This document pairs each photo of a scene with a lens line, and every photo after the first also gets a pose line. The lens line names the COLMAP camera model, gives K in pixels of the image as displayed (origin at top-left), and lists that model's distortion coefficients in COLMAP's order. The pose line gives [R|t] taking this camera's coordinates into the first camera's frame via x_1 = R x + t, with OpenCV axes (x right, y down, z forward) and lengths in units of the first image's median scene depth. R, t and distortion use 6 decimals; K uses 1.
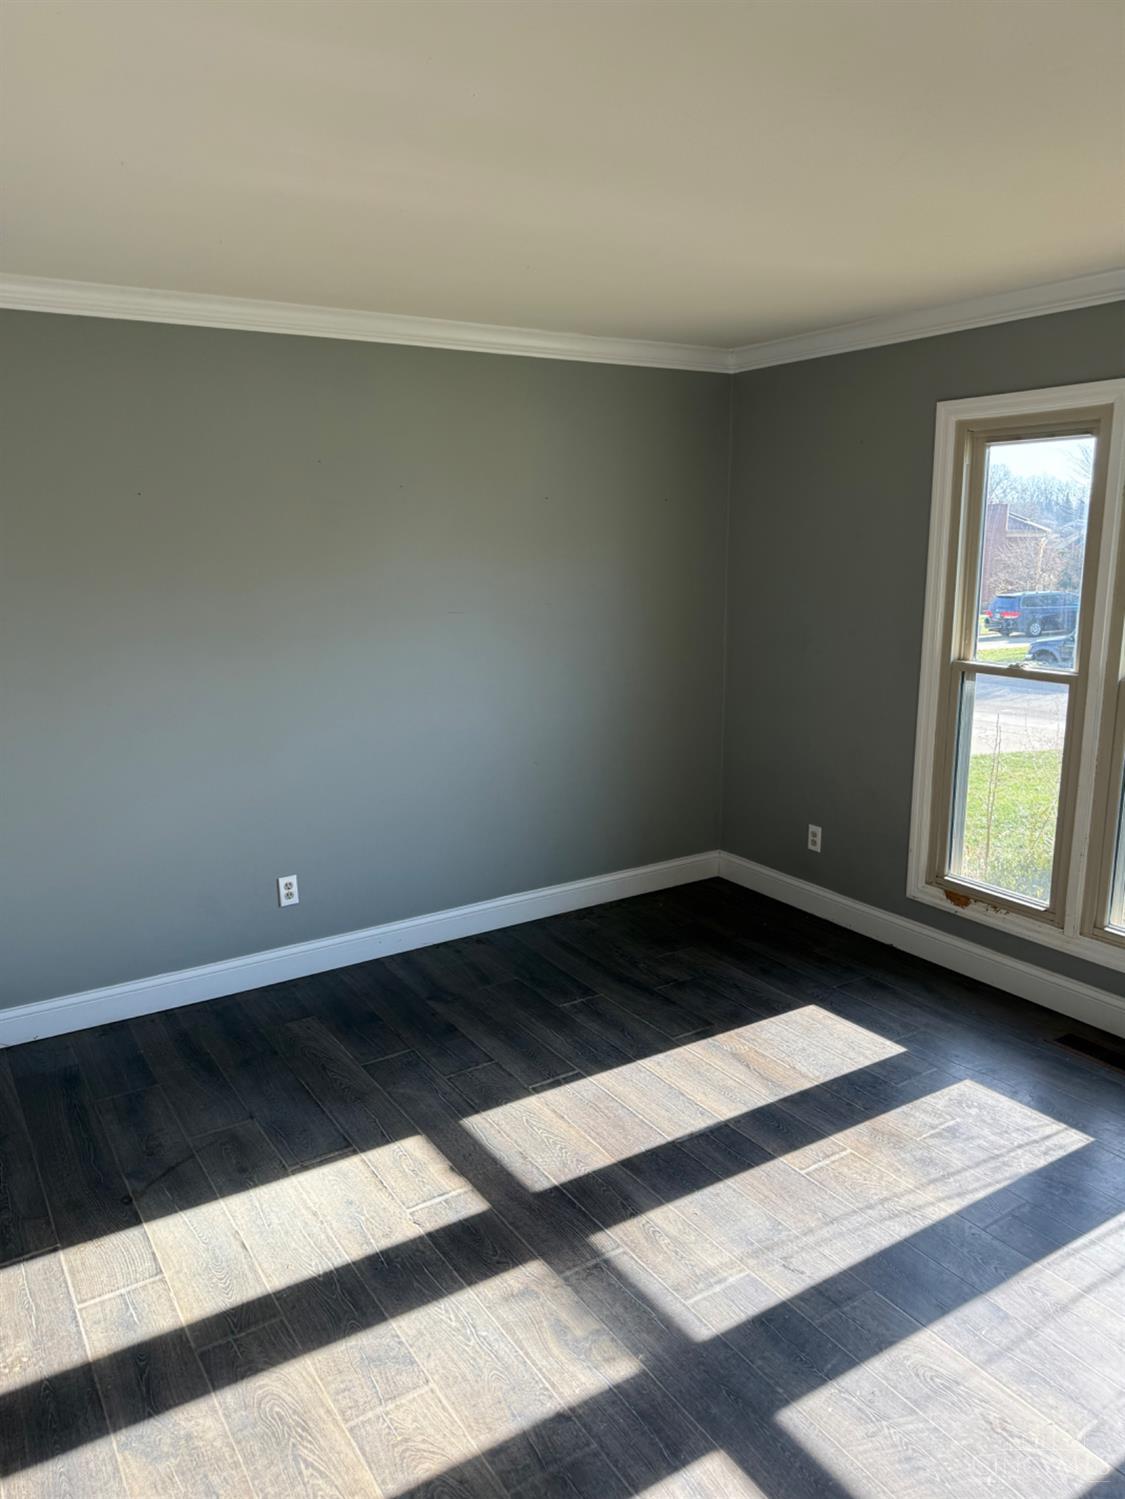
lens RADIAL K [[1060.4, 0, 561.9], [0, 1060.4, 745.6], [0, 0, 1]] dist [0.041371, -0.055430]
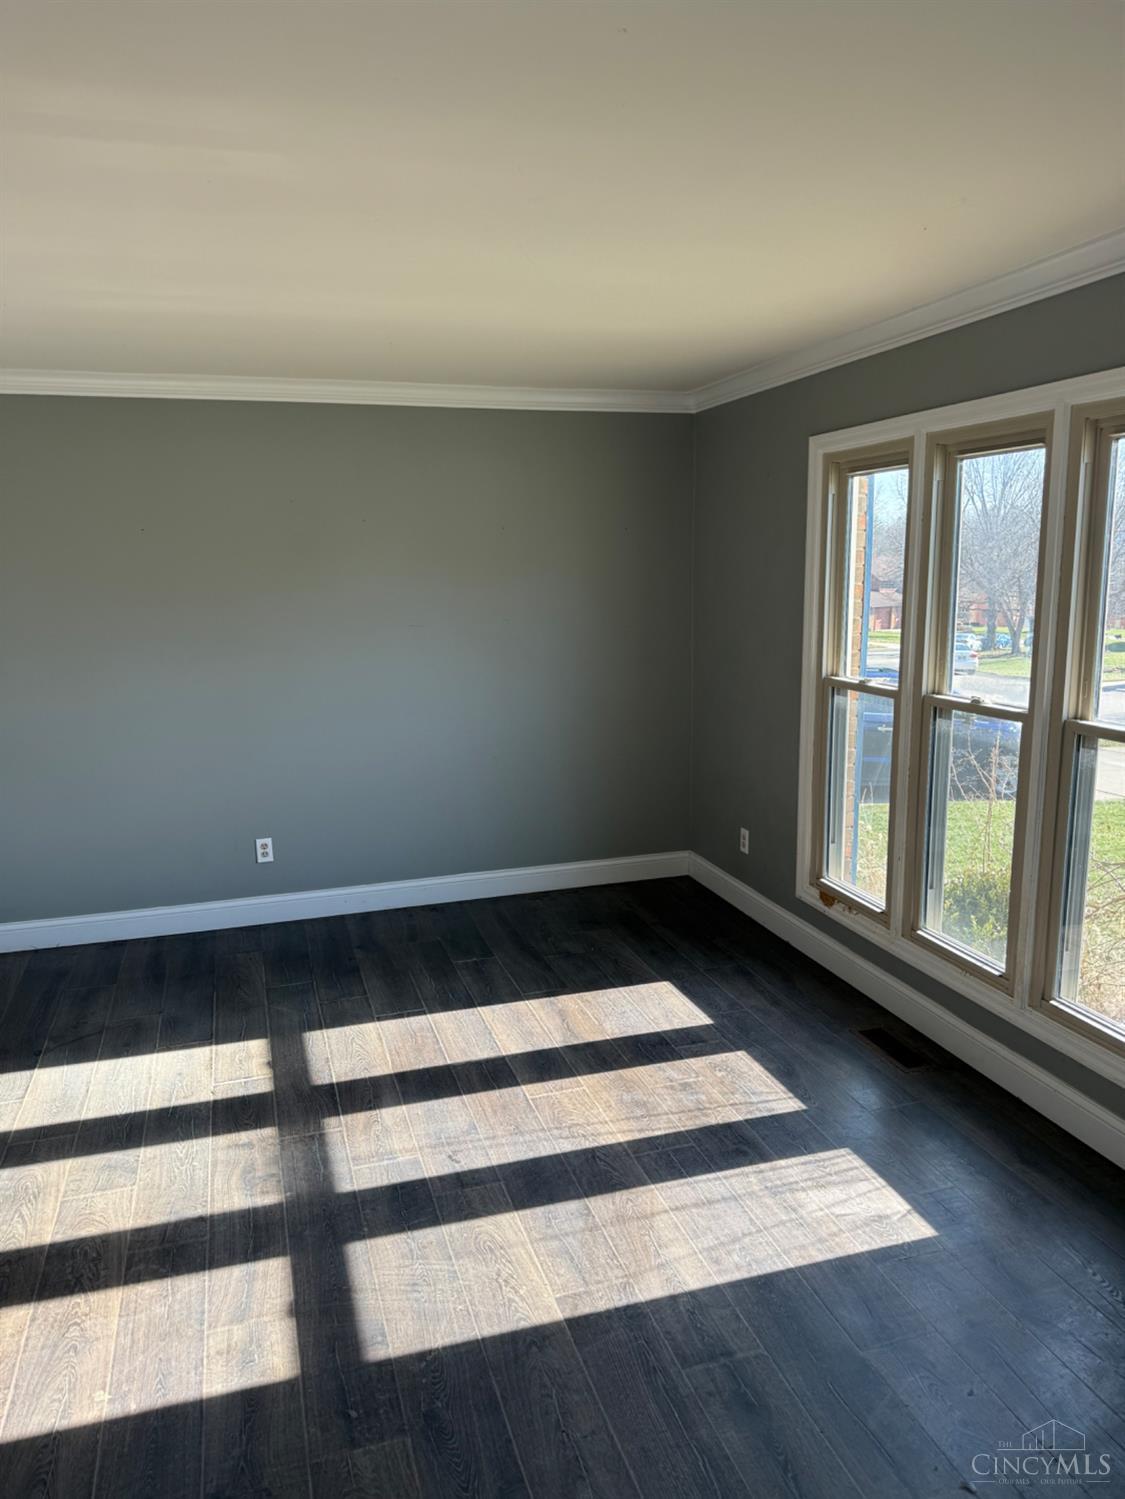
lens RADIAL K [[1049.4, 0, 562.5], [0, 1049.4, 749.5], [0, 0, 1]] dist [0.044194, -0.075074]
pose [[0.965900, 0.041804, -0.255519, 0.427420], [-0.046624, 0.998830, -0.012832, 0.022486], [0.254683, 0.024308, 0.966719, -0.098765]]
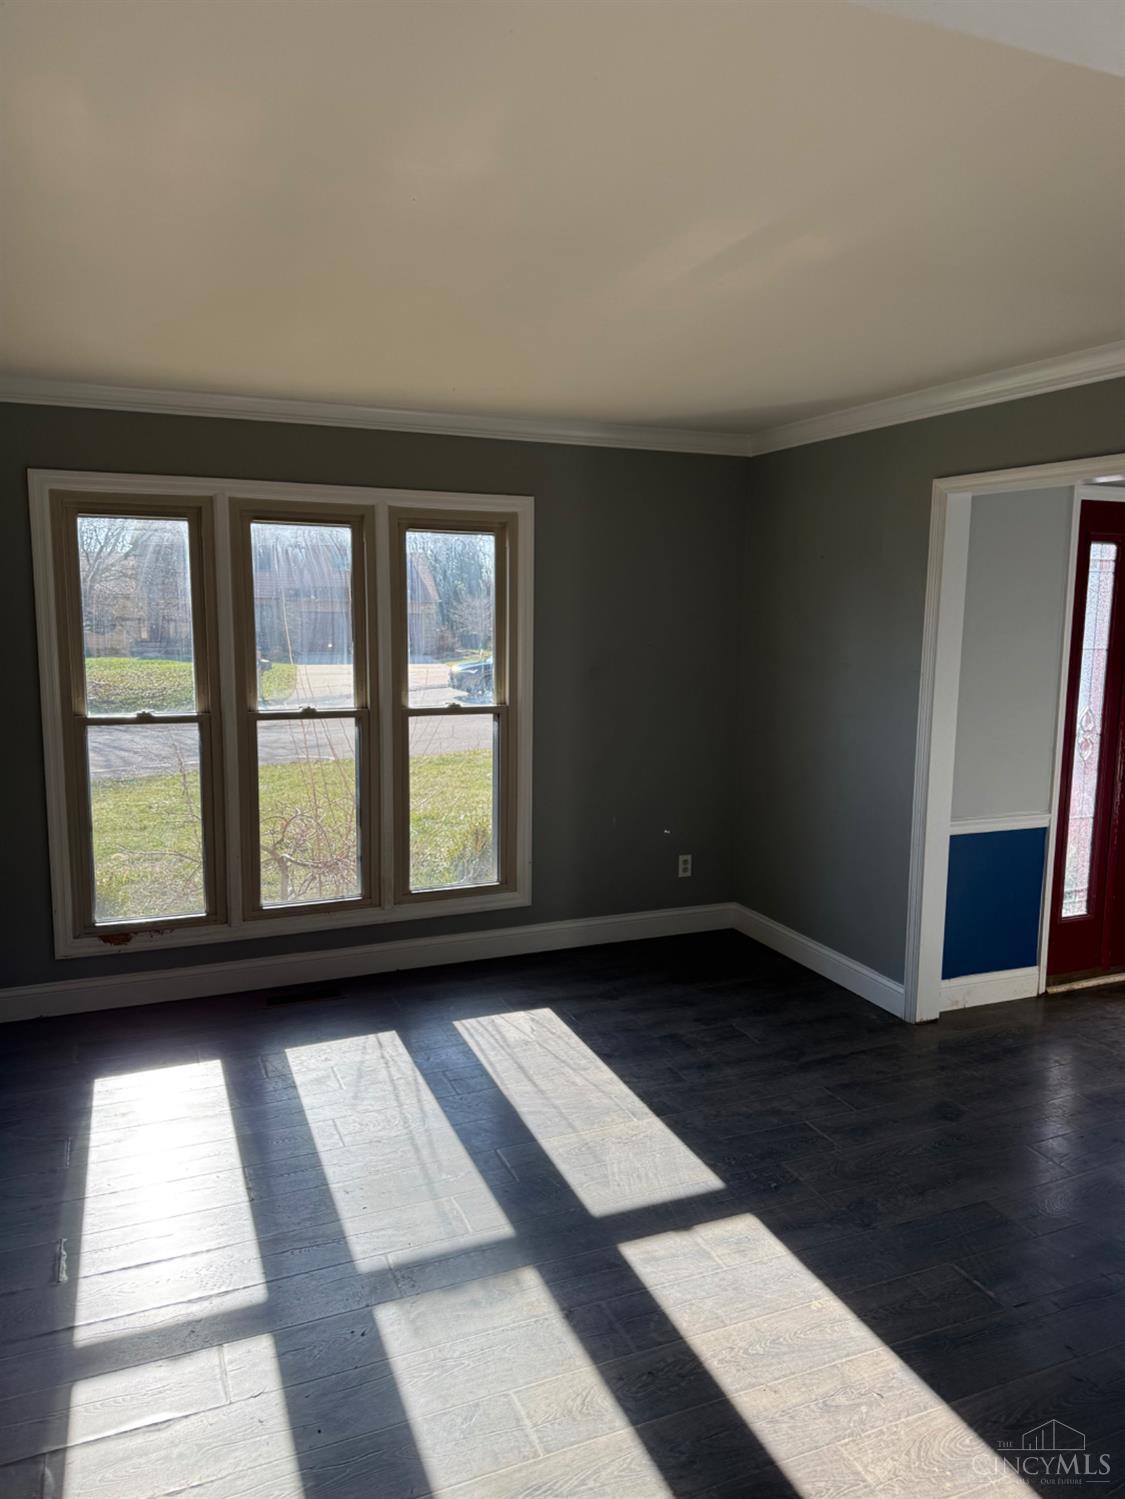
lens RADIAL K [[1049.4, 0, 562.5], [0, 1049.4, 749.5], [0, 0, 1]] dist [0.044194, -0.075074]
pose [[0.170911, -0.129412, 0.976751, -0.624549], [0.183171, 0.978229, 0.097557, -0.069486], [-0.968110, 0.162239, 0.190895, 0.384383]]
